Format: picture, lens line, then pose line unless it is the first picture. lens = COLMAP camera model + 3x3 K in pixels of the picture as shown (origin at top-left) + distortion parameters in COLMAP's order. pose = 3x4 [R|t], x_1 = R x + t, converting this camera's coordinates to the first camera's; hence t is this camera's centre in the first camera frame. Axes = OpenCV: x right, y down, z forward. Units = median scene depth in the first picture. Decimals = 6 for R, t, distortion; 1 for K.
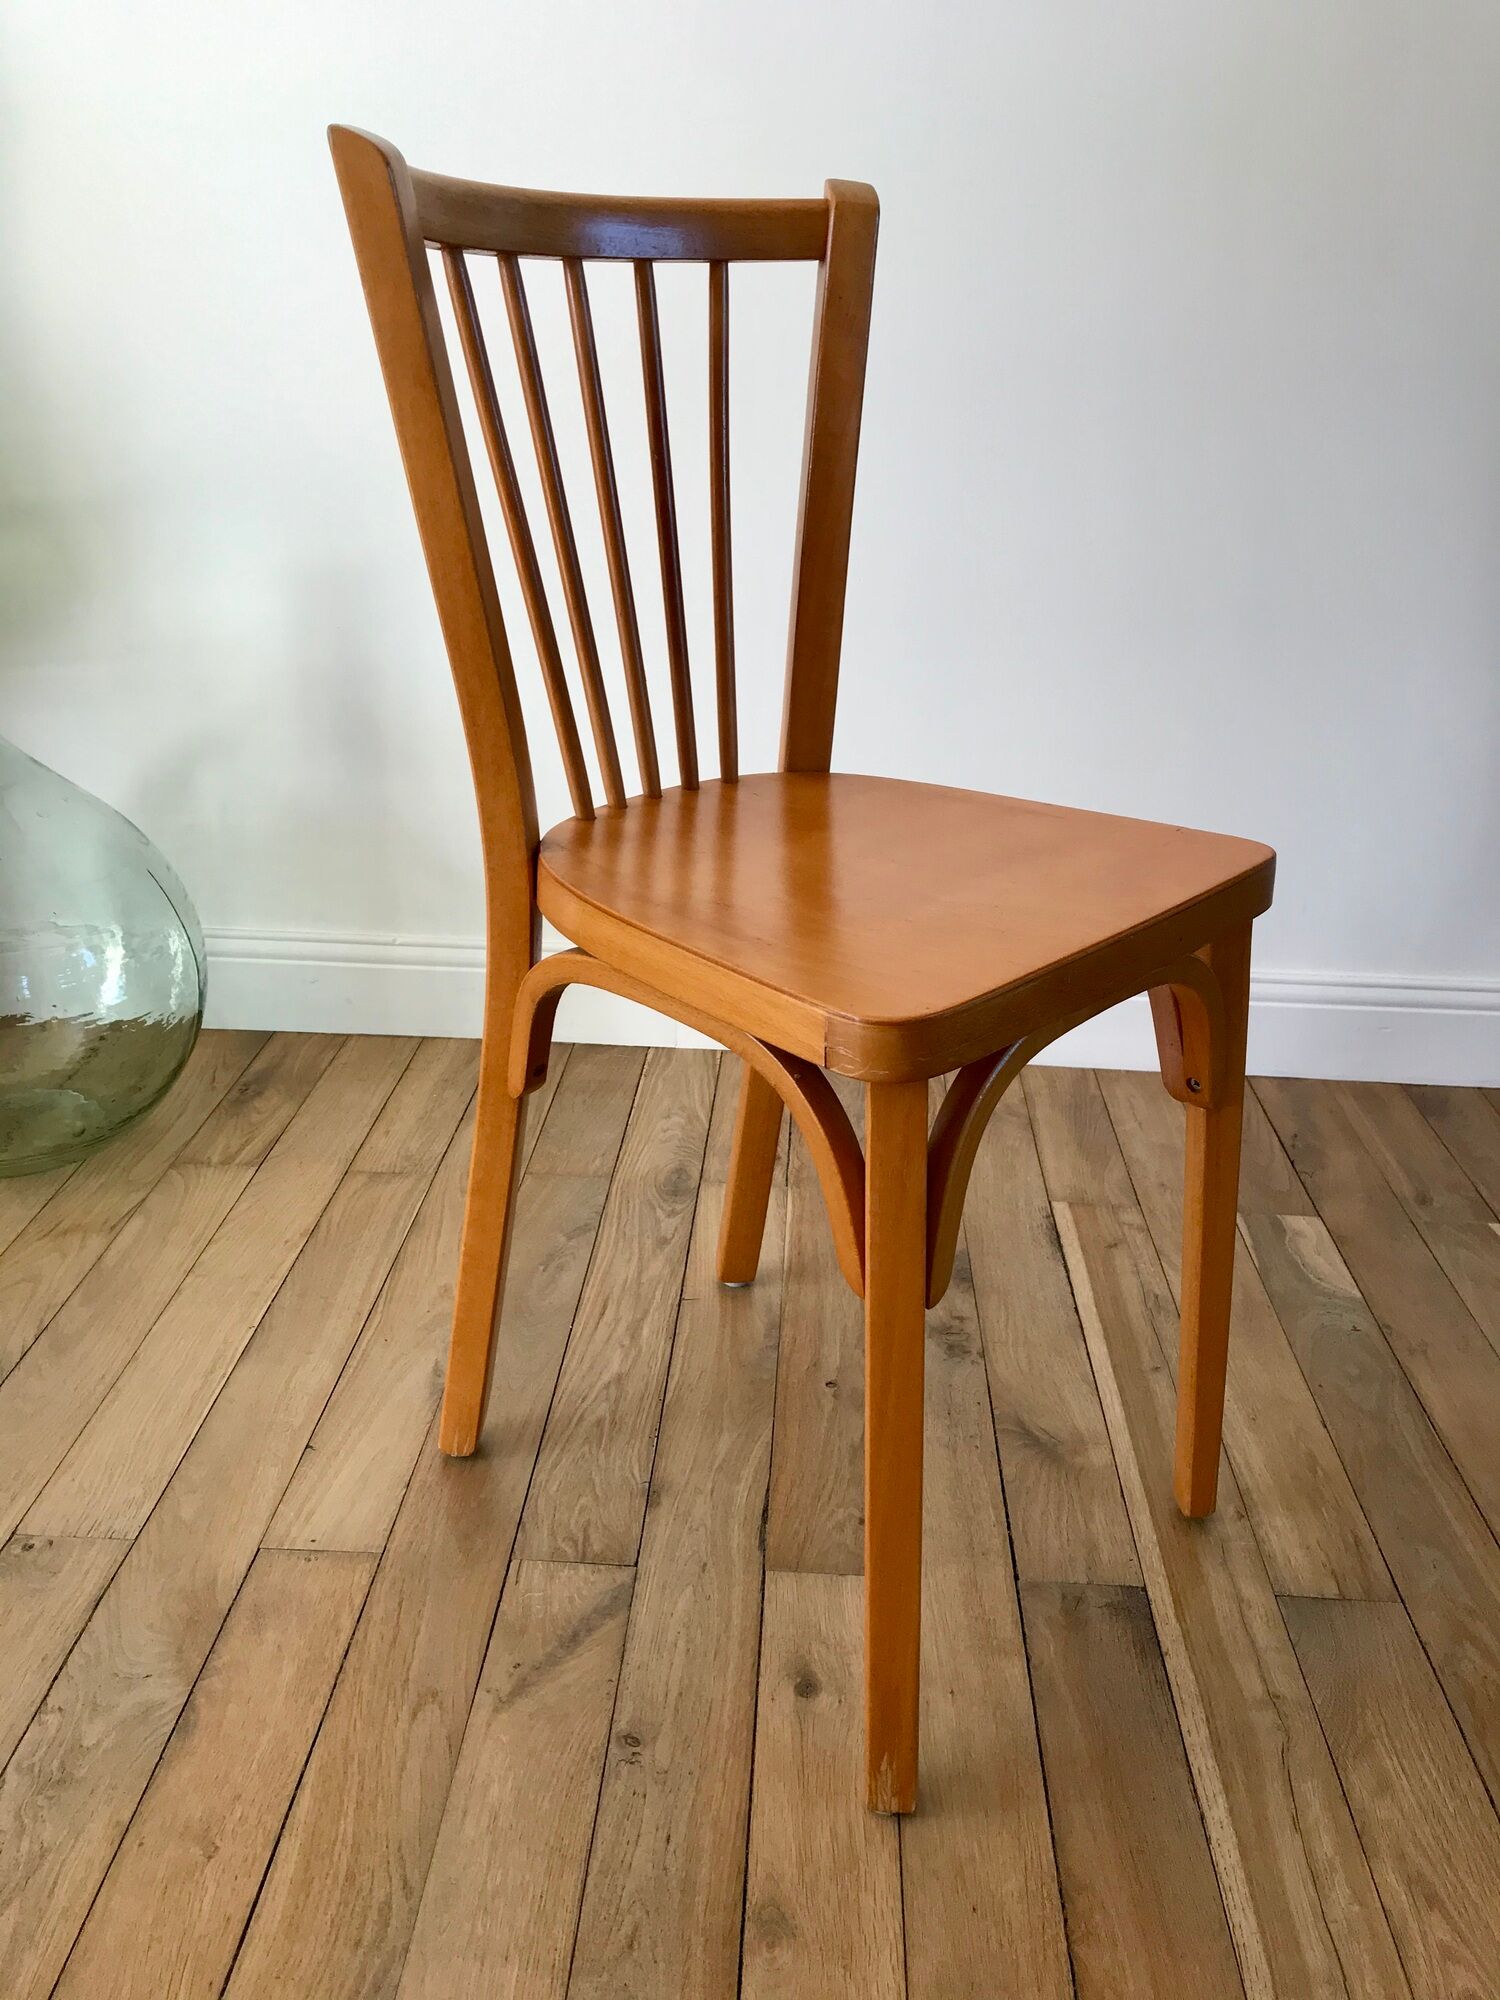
lens RADIAL K [[1603.5, 0, 760.0], [0, 1603.5, 979.0], [0, 0, 1]] dist [0.009517, 0.002860]
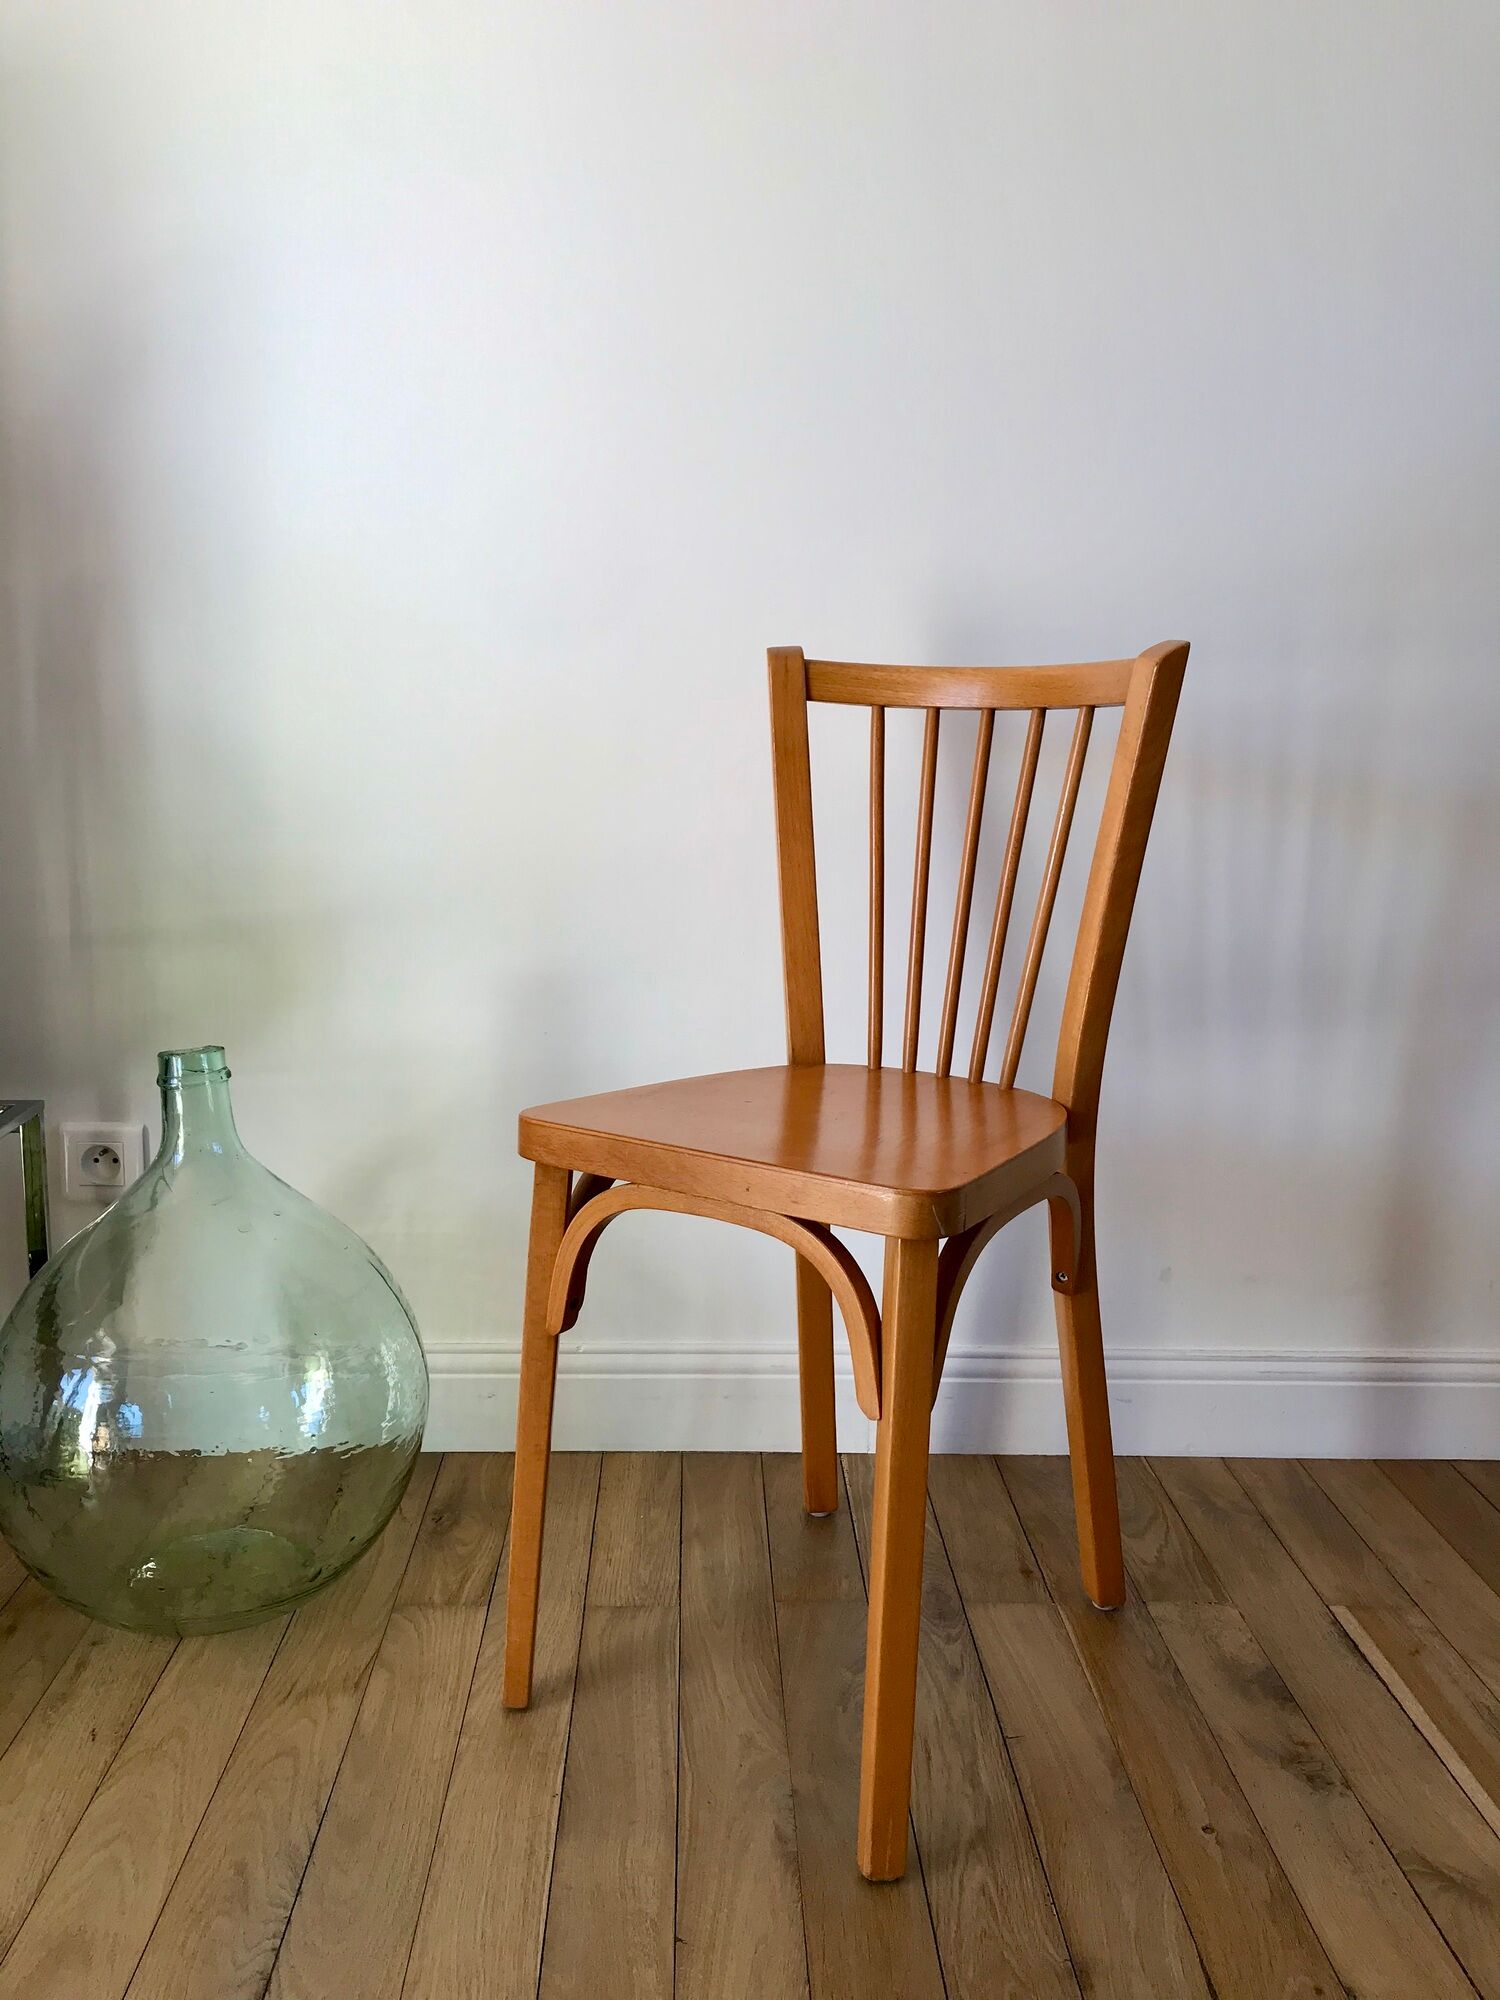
lens RADIAL K [[1603.5, 0, 754.7], [0, 1603.5, 979.8], [0, 0, 1]] dist [0.009517, 0.002860]
pose [[0.996368, -0.014961, 0.083833, -0.294385], [0.034373, 0.971344, -0.235179, -0.013496], [-0.077912, 0.237206, 0.968330, 0.007389]]
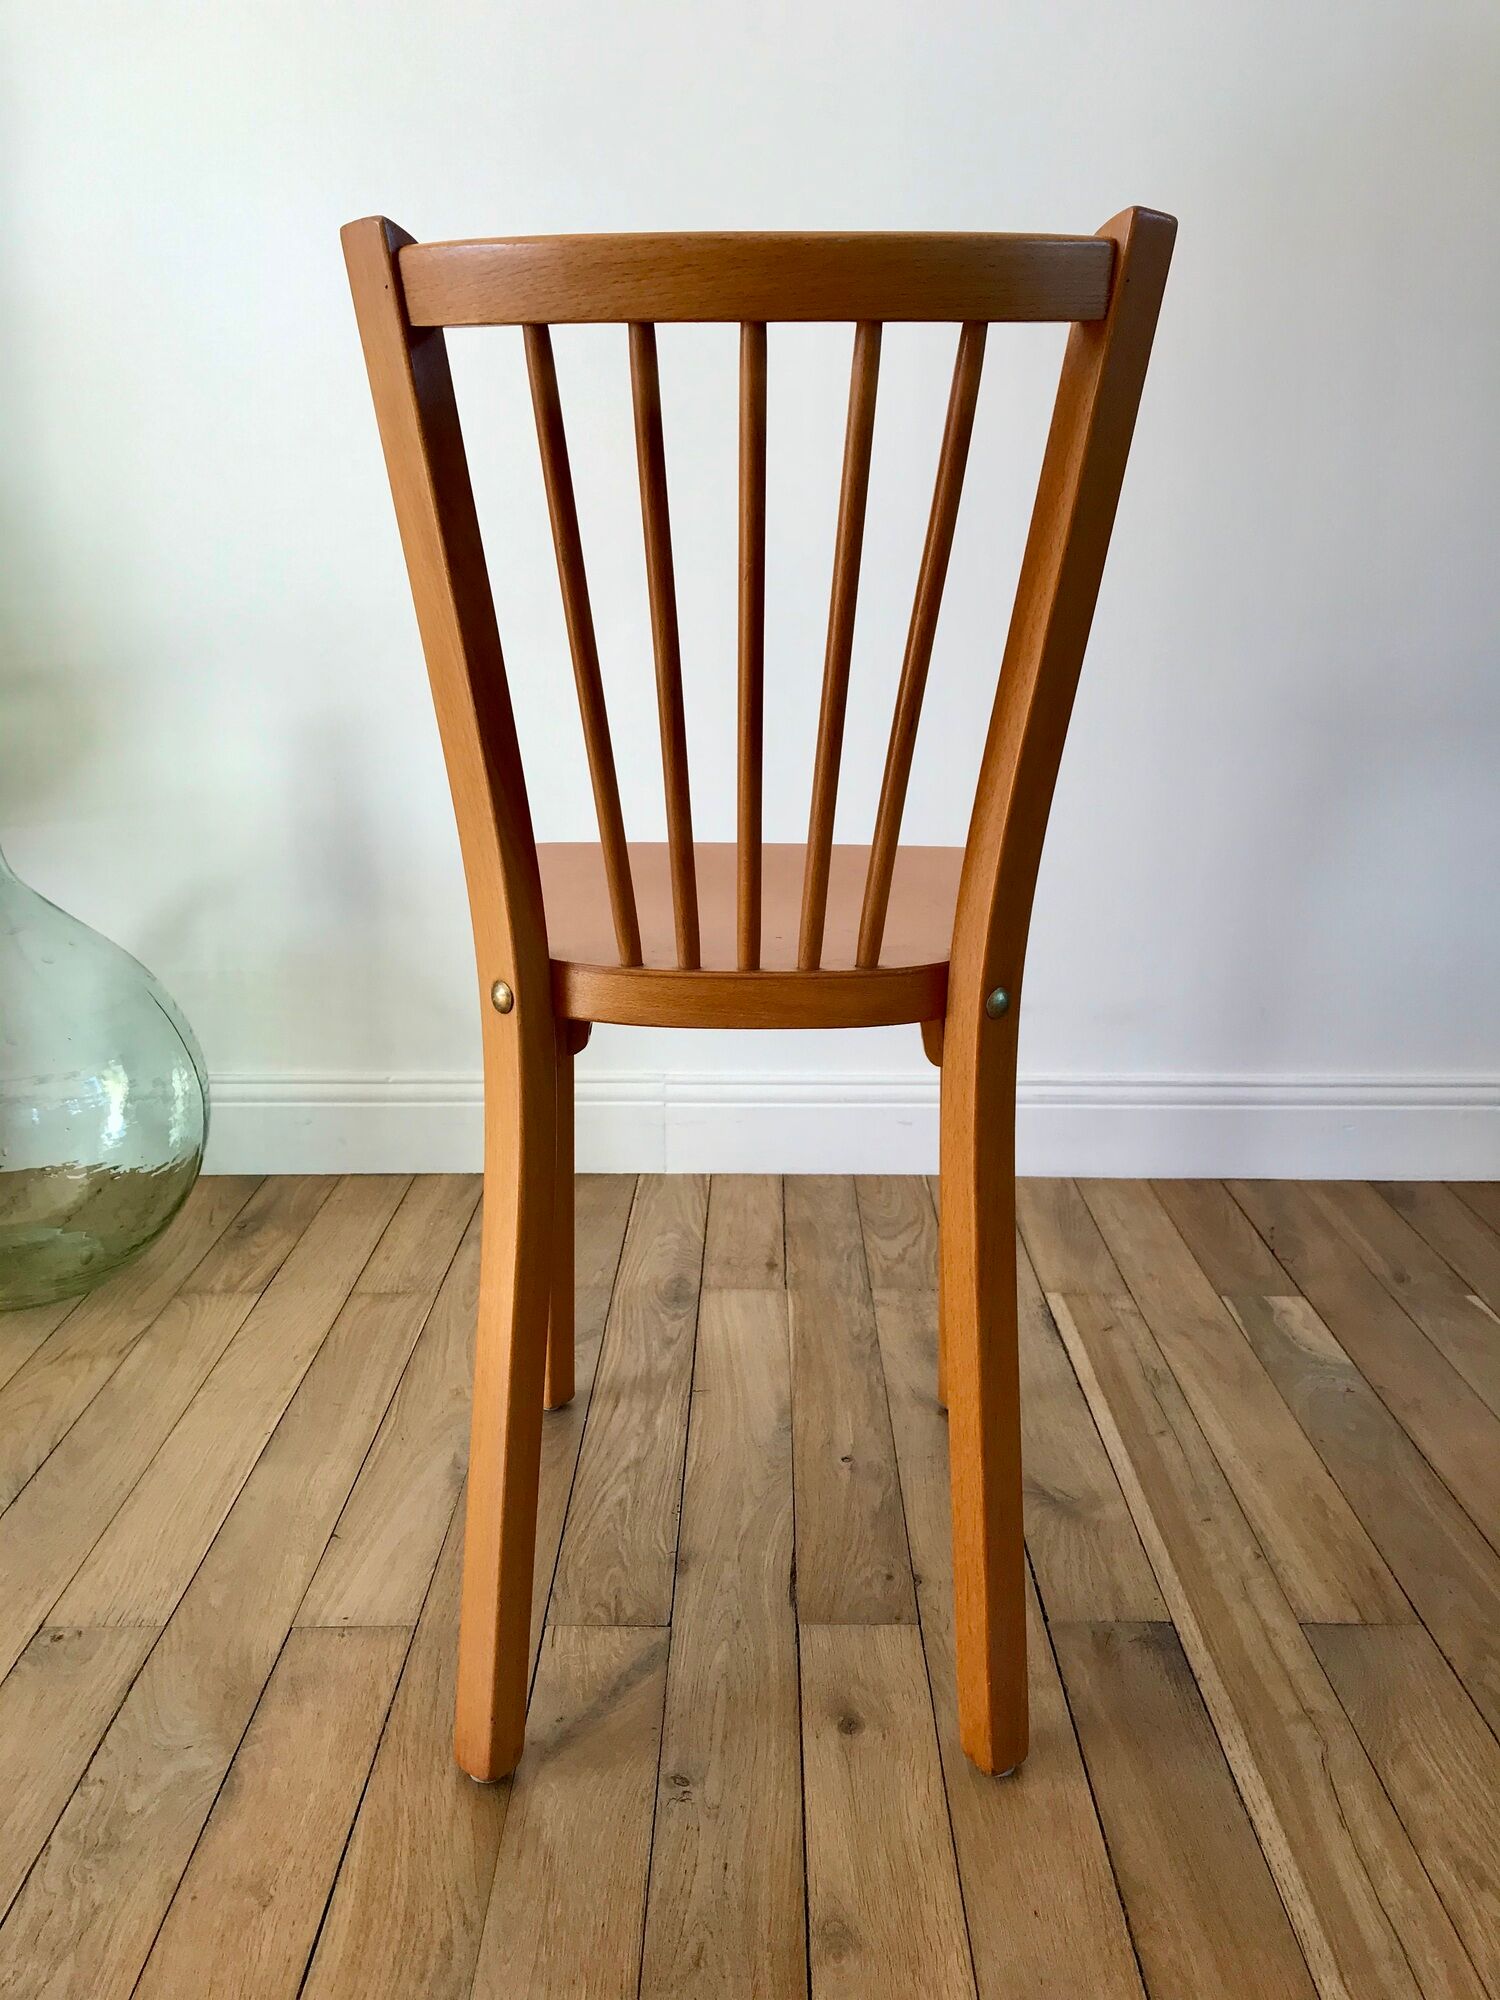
lens RADIAL K [[1603.5, 0, 757.2], [0, 1603.5, 1001.5], [0, 0, 1]] dist [0.009517, 0.002860]
pose [[0.998762, -0.035422, 0.034925, -0.038546], [0.039418, 0.991830, -0.121327, 0.089169], [-0.030342, 0.122554, 0.991998, -0.042404]]
